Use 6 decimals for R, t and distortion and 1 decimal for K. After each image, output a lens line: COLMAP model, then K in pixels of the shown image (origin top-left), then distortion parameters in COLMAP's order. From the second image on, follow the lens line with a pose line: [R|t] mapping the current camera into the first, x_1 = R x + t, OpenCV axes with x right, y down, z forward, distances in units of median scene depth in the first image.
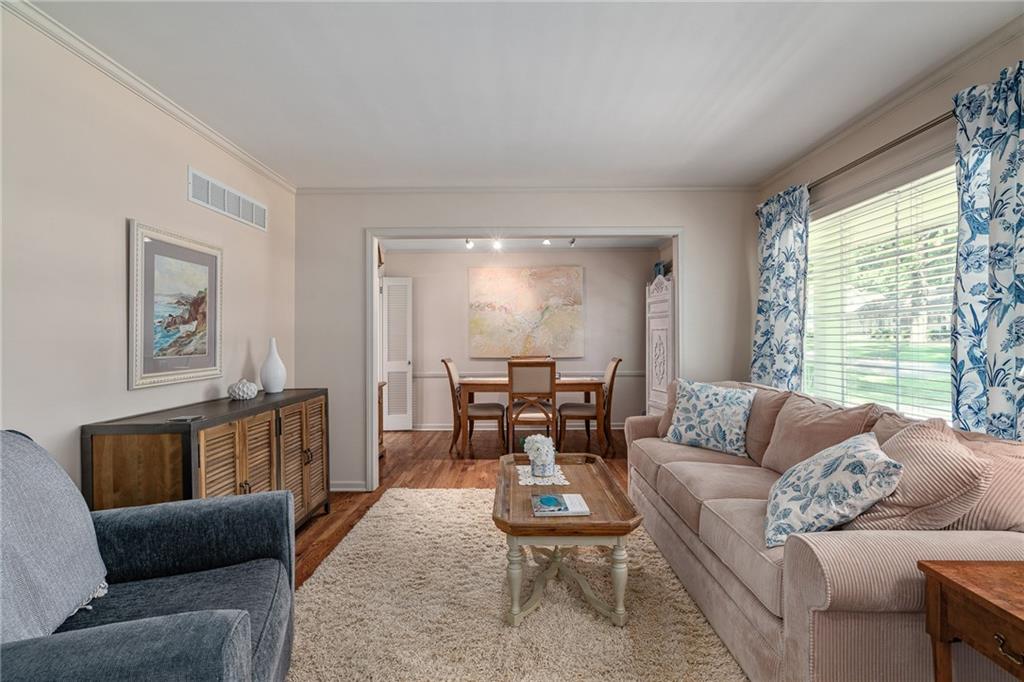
lens RADIAL K [[465.1, 0, 509.4], [0, 465.1, 336.4], [0, 0, 1]] dist [-0.001399, 0.000032]
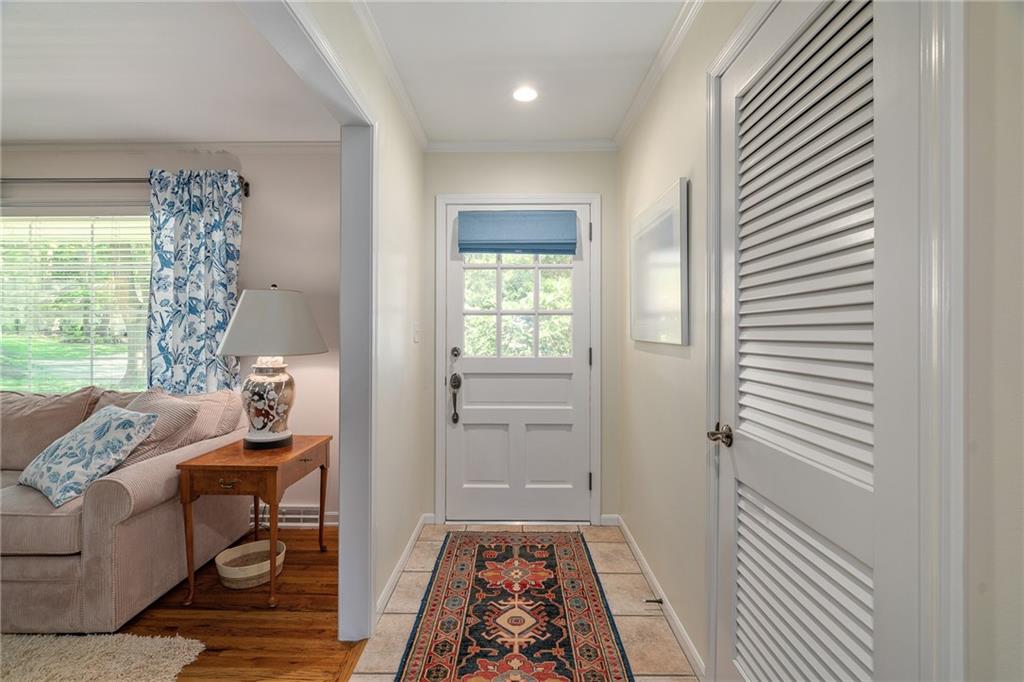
lens RADIAL K [[465.1, 0, 510.0], [0, 465.1, 334.9], [0, 0, 1]] dist [-0.001399, 0.000032]
pose [[-0.003062, -0.002901, 0.999991, -0.583626], [-0.006183, 0.999977, 0.002882, -0.006711], [-0.999976, -0.006175, -0.003080, -0.156481]]
